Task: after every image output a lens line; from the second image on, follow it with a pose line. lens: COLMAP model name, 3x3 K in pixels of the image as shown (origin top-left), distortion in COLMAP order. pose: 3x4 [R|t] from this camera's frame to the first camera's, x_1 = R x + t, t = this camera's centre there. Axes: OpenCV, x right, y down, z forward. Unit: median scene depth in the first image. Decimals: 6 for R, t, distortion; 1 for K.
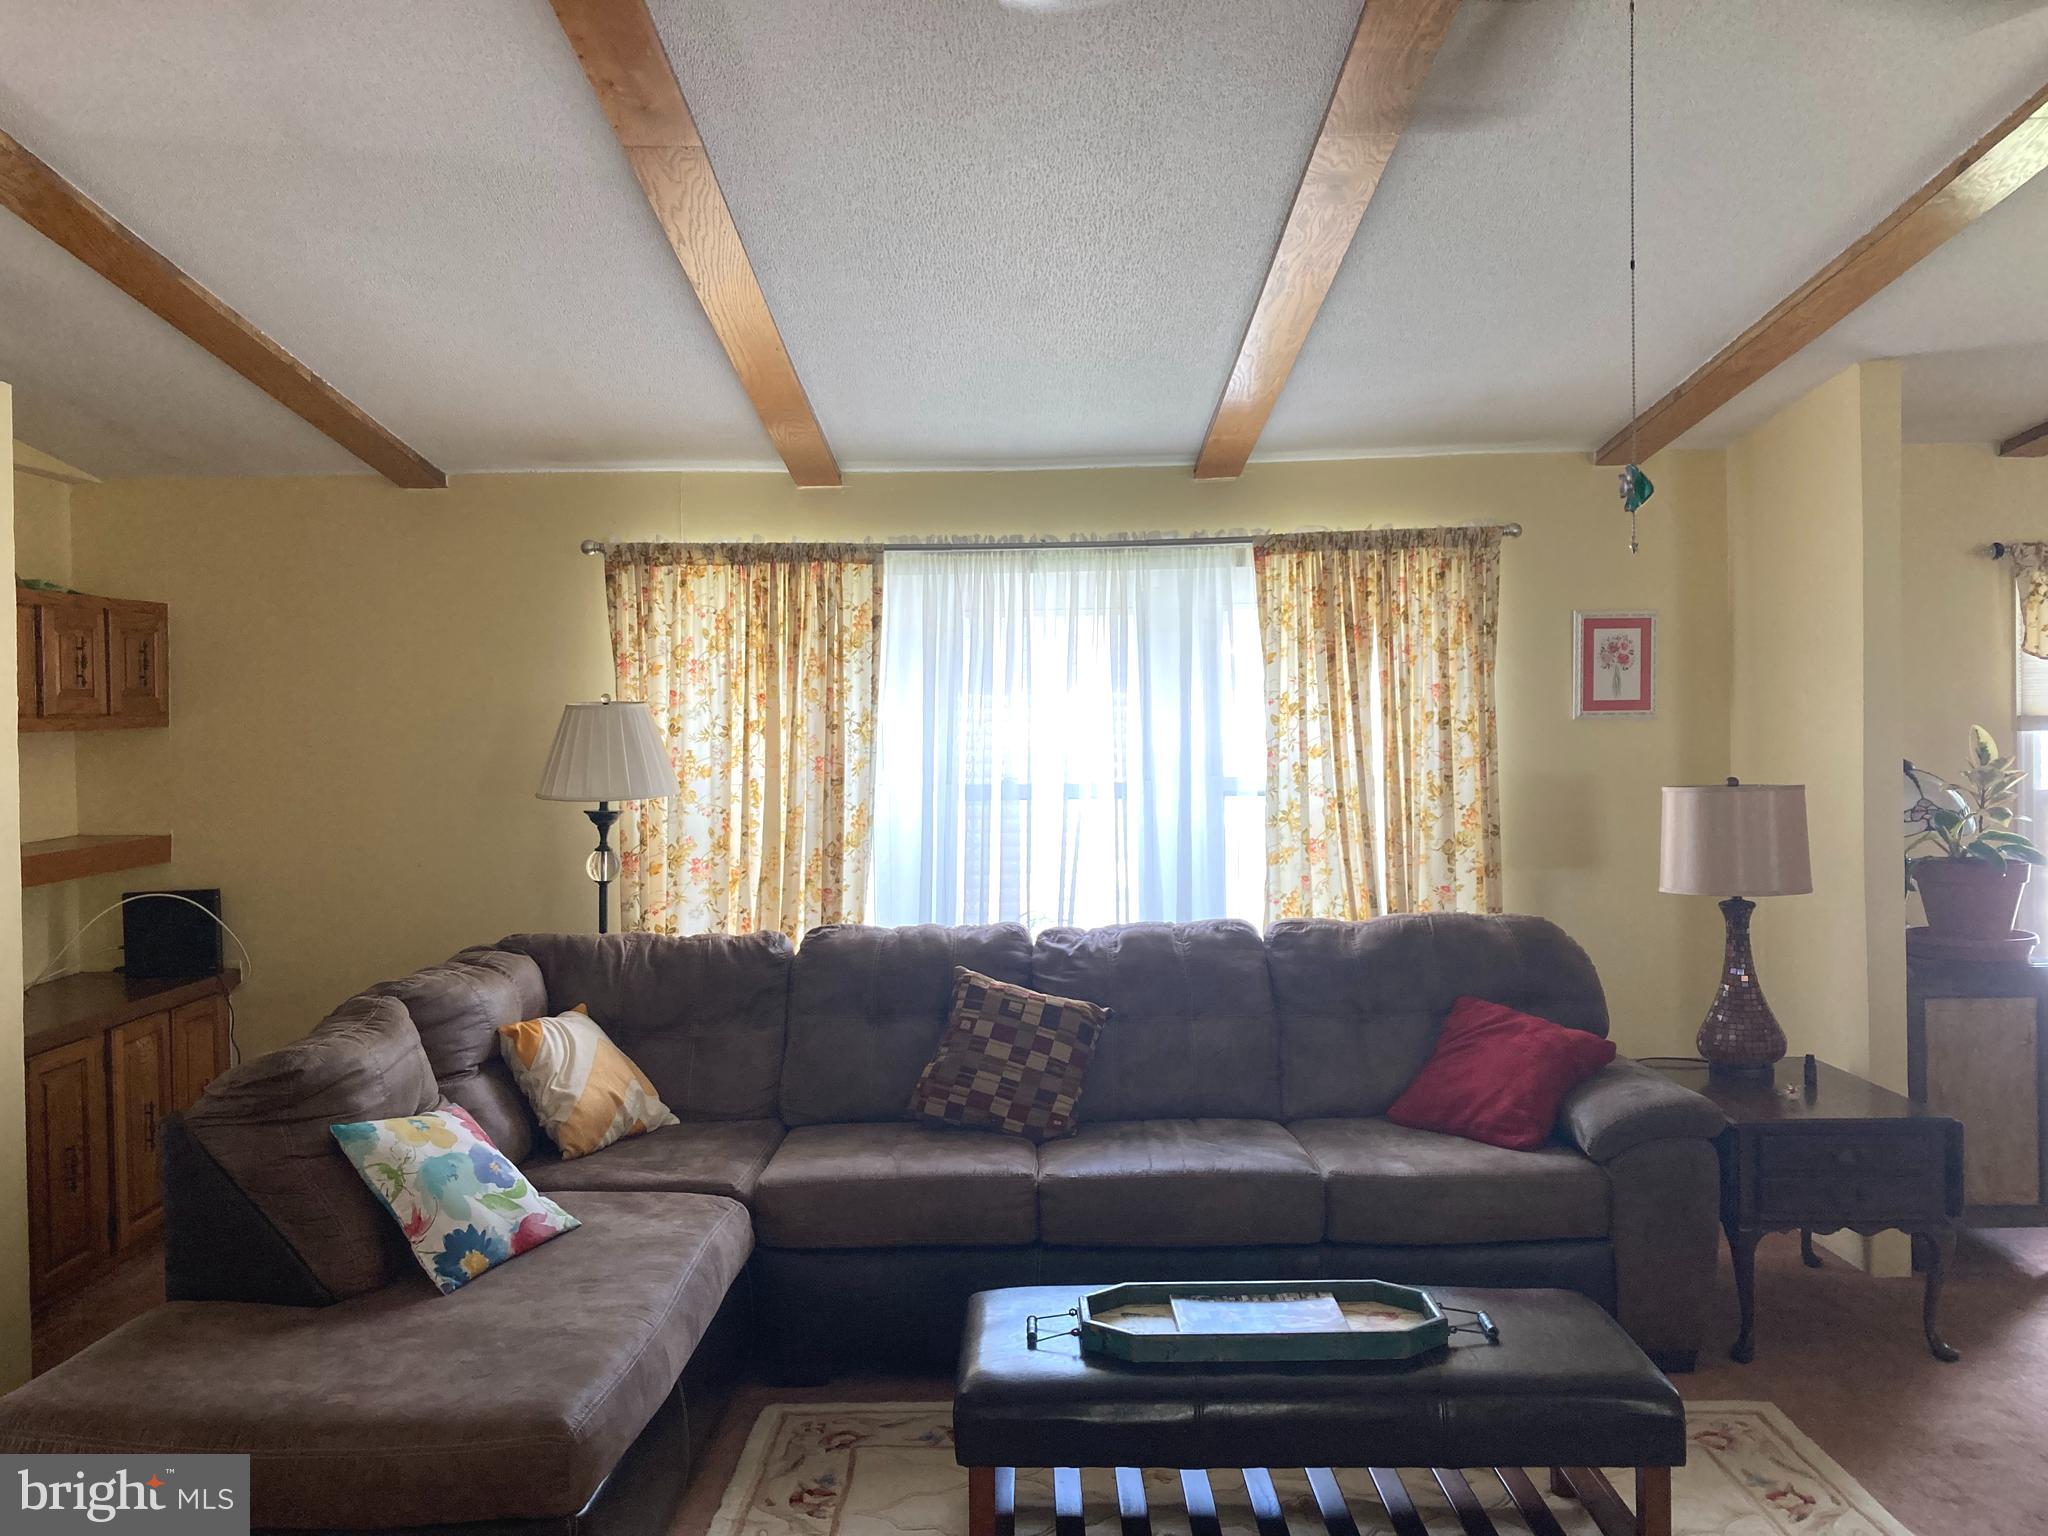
lens RADIAL K [[1623.9, 0, 1012.5], [0, 1623.9, 753.5], [0, 0, 1]] dist [0.114530, -0.183629]
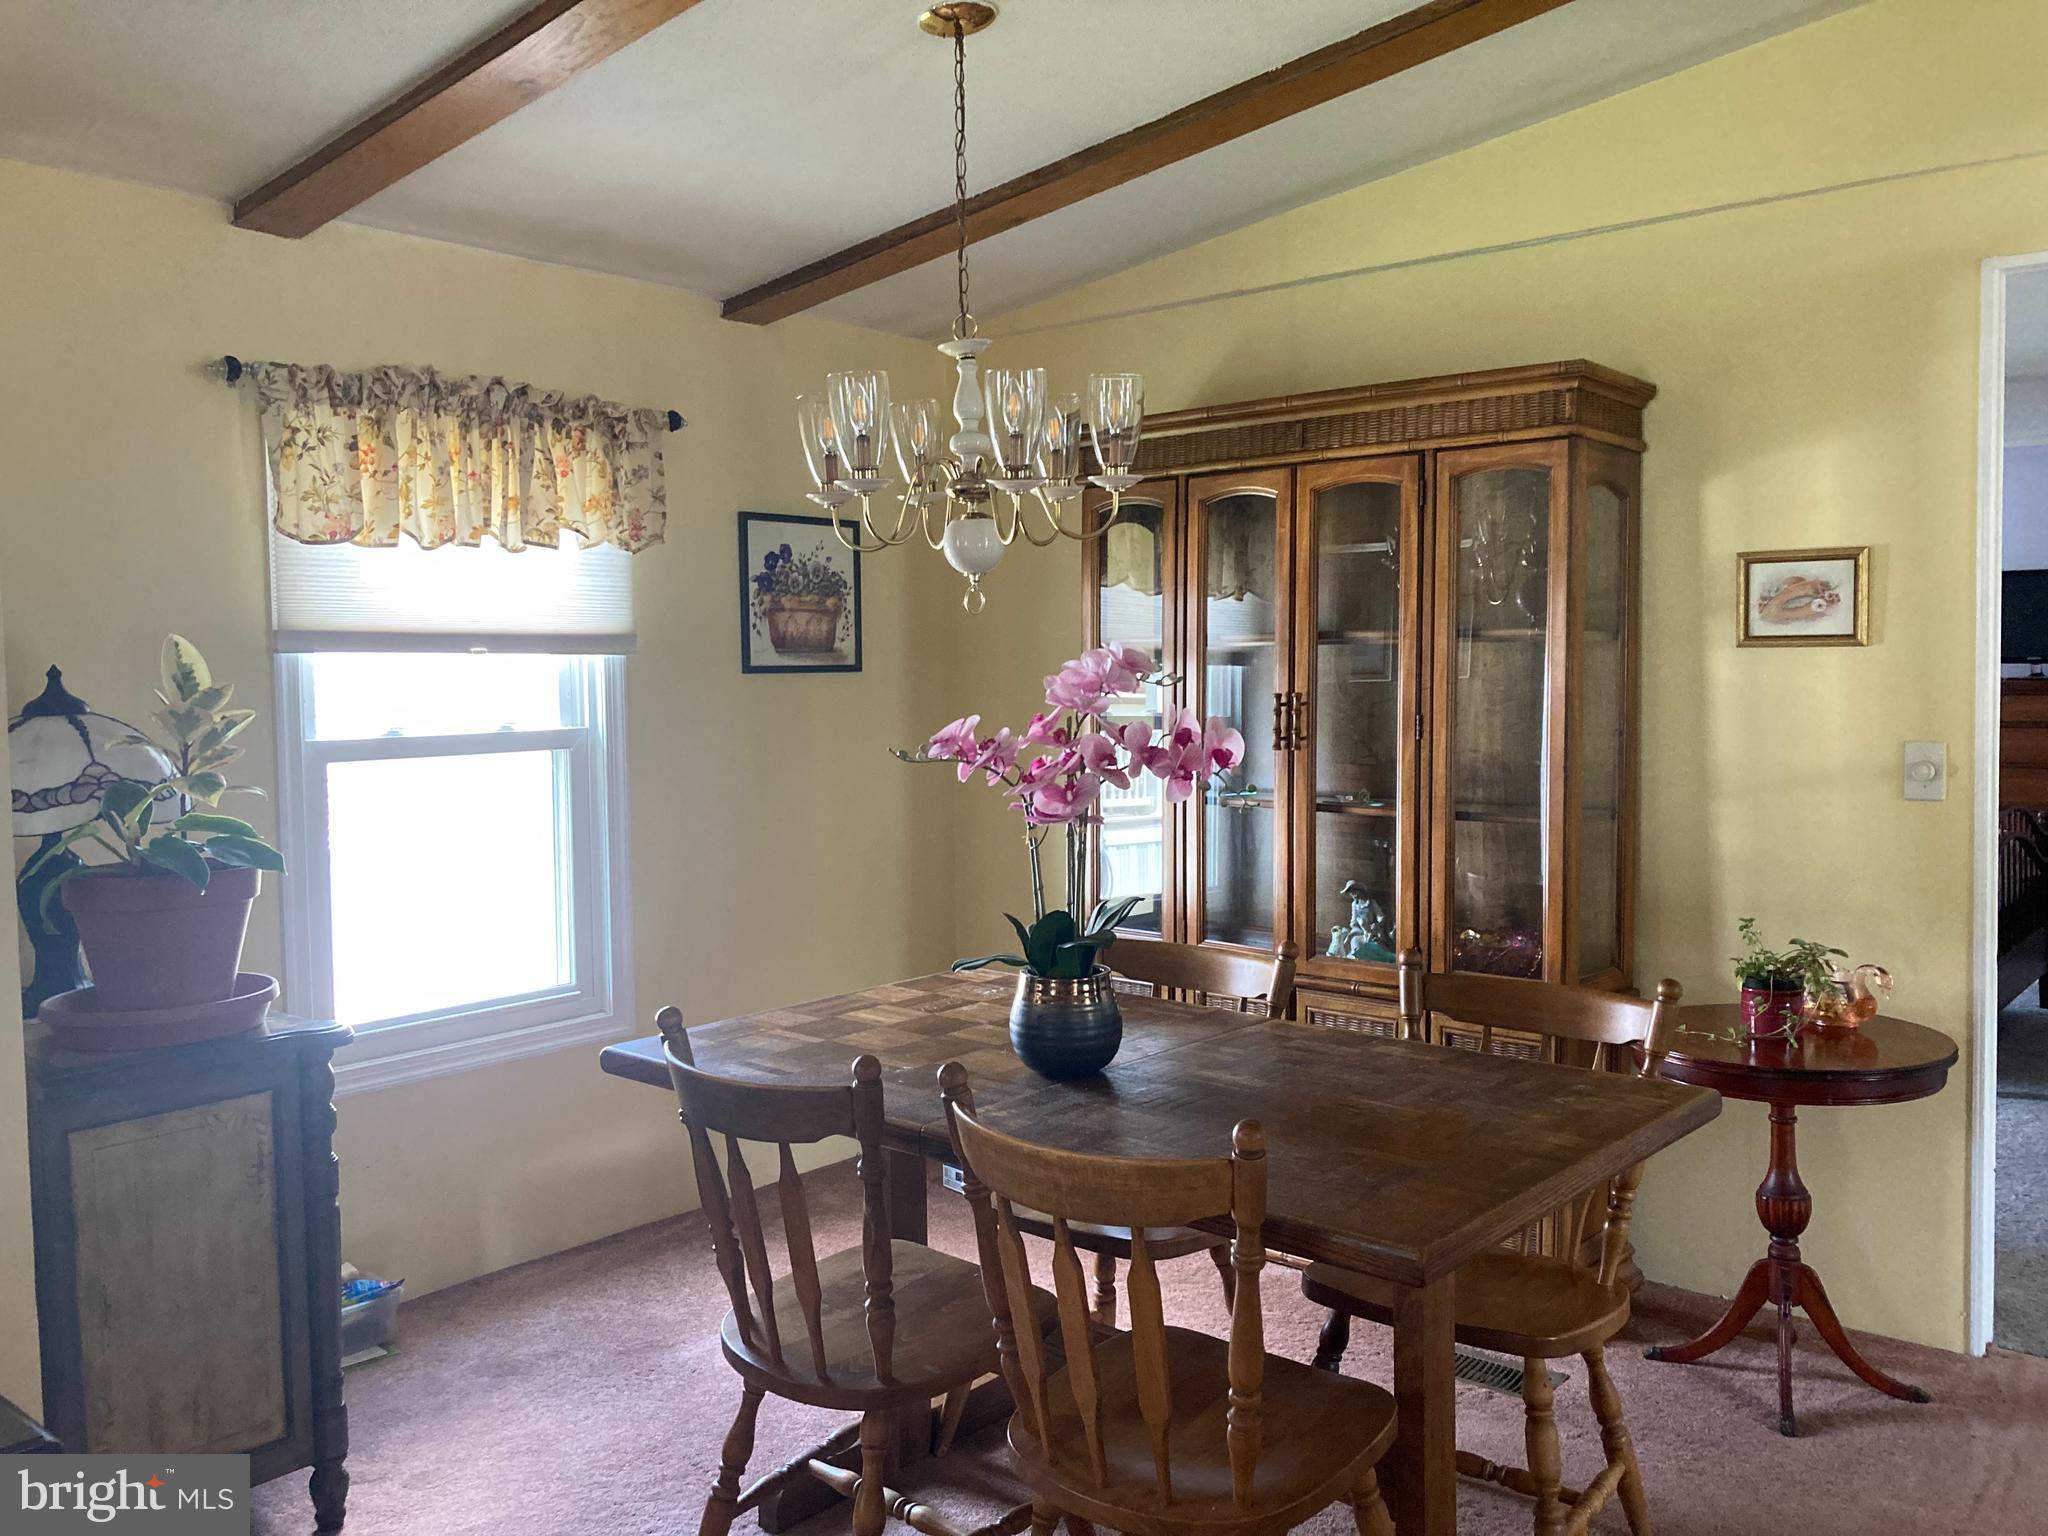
lens RADIAL K [[1699.0, 0, 1024.0], [0, 1699.0, 768.0], [0, 0, 1]] dist [0.125305, -0.220837]
pose [[0.625370, -0.040159, 0.779295, 0.291896], [0.009975, 0.999005, 0.043476, 0.006857], [-0.780265, -0.019415, 0.625148, 0.378735]]
